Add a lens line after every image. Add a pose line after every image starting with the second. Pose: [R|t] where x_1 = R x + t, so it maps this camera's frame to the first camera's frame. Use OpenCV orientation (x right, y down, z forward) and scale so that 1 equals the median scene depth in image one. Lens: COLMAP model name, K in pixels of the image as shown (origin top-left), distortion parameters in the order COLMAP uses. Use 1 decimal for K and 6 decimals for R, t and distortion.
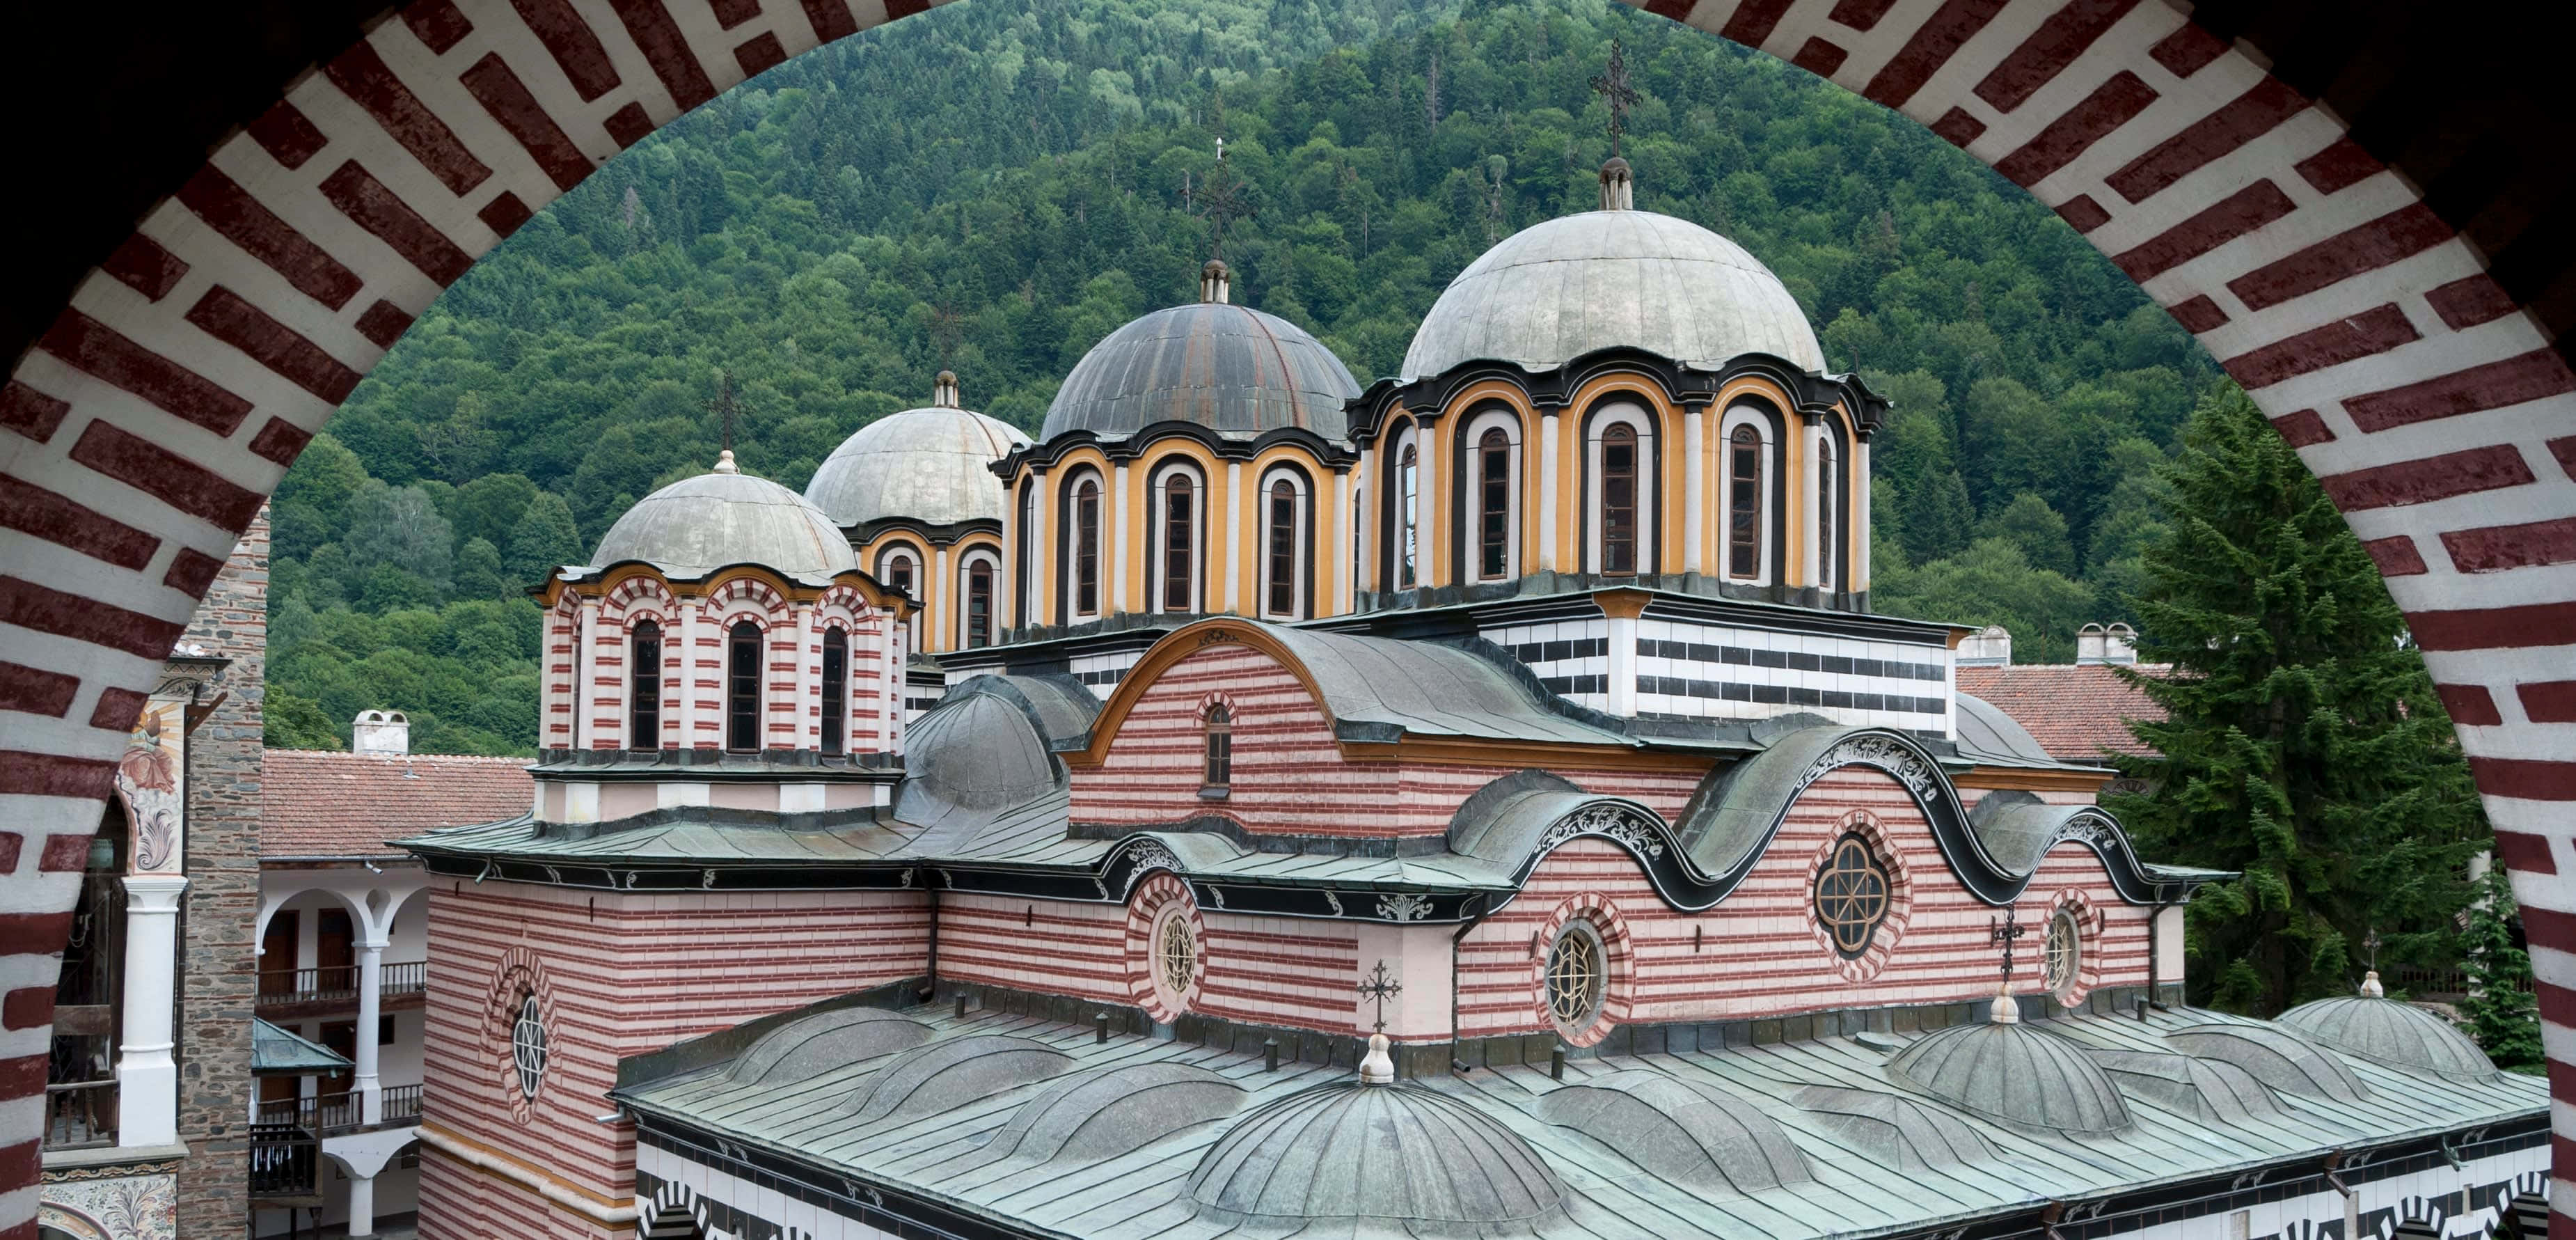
lens RADIAL K [[2093.5, 0, 1288.0], [0, 2093.5, 620.0], [0, 0, 1]] dist [-0.045946, 0.001586]
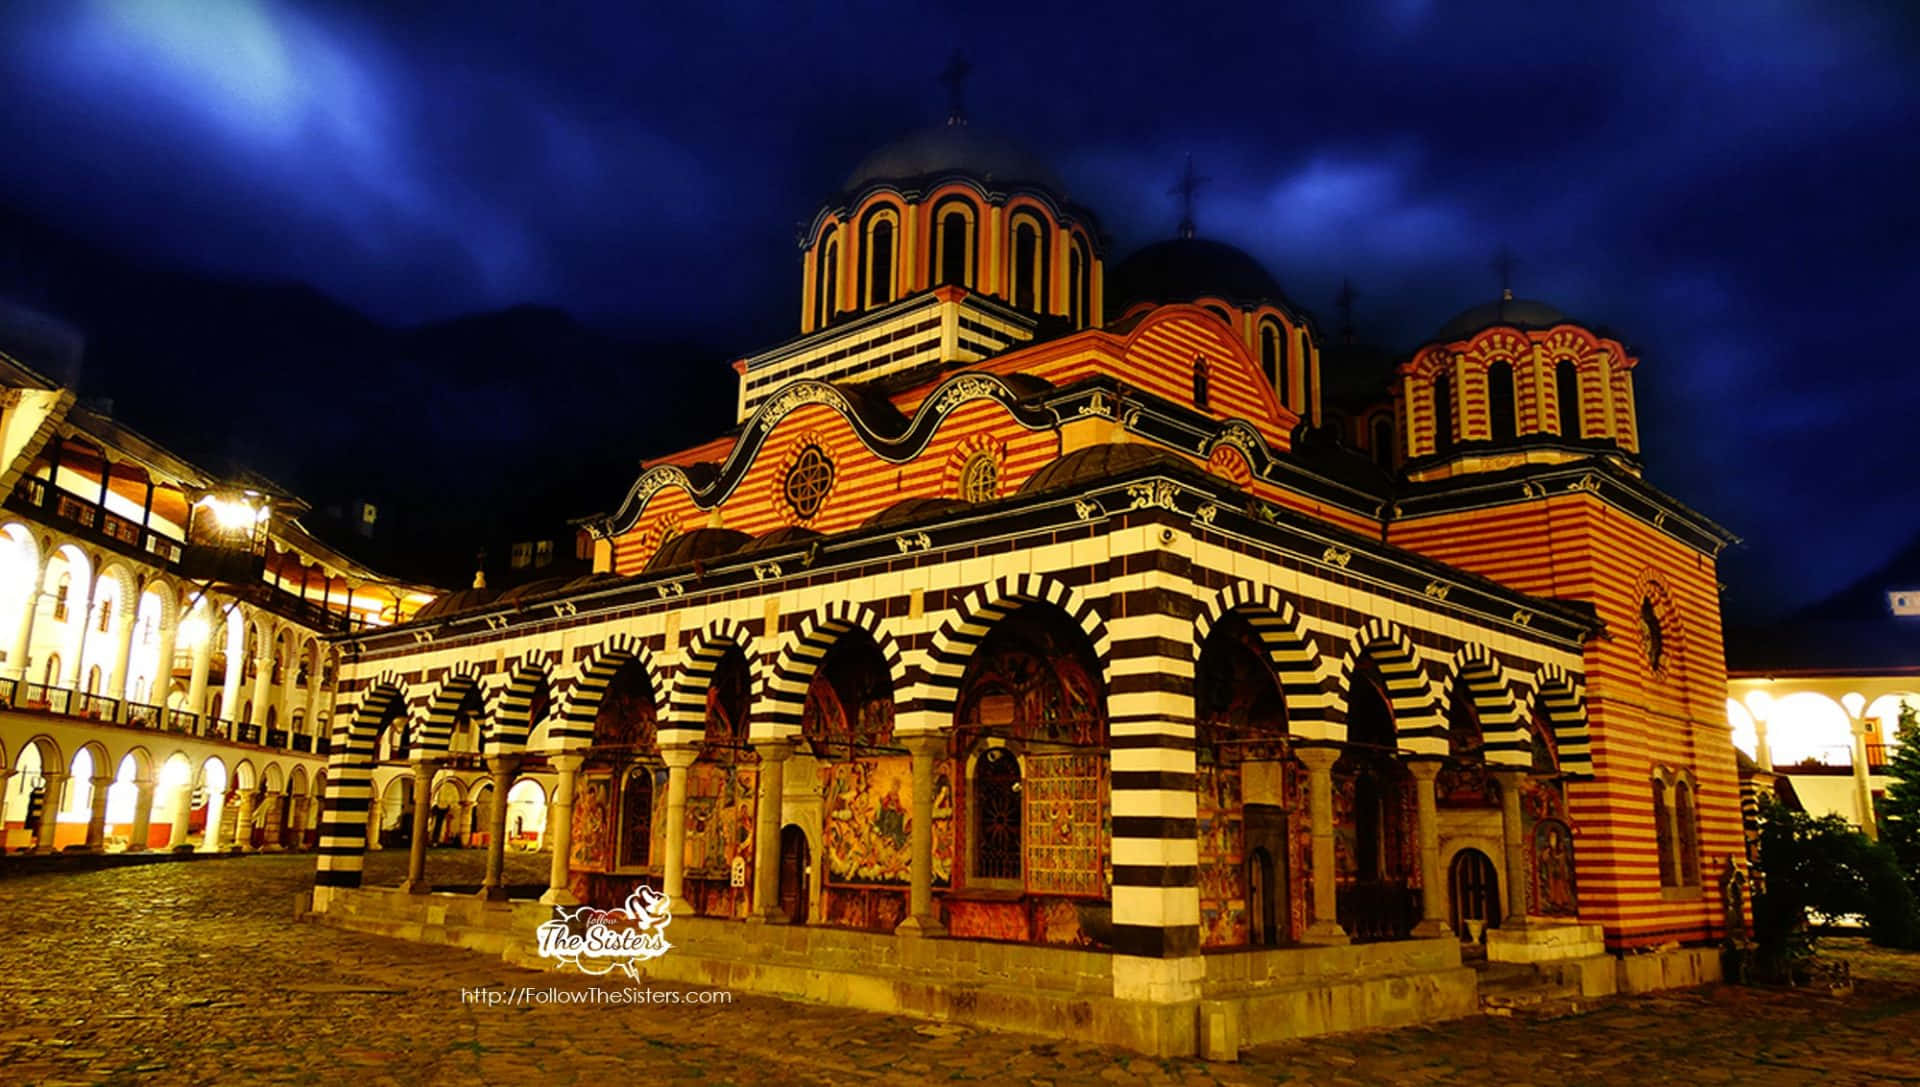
lens RADIAL K [[1392.4, 0, 960.0], [0, 1392.4, 543.5], [0, 0, 1]] dist [0.002191, 0.000489]
pose [[0.133600, -0.228253, -0.964392, 1.350207], [0.073020, 0.972738, -0.220112, 0.434535], [0.988342, -0.041013, 0.146624, 0.963191]]
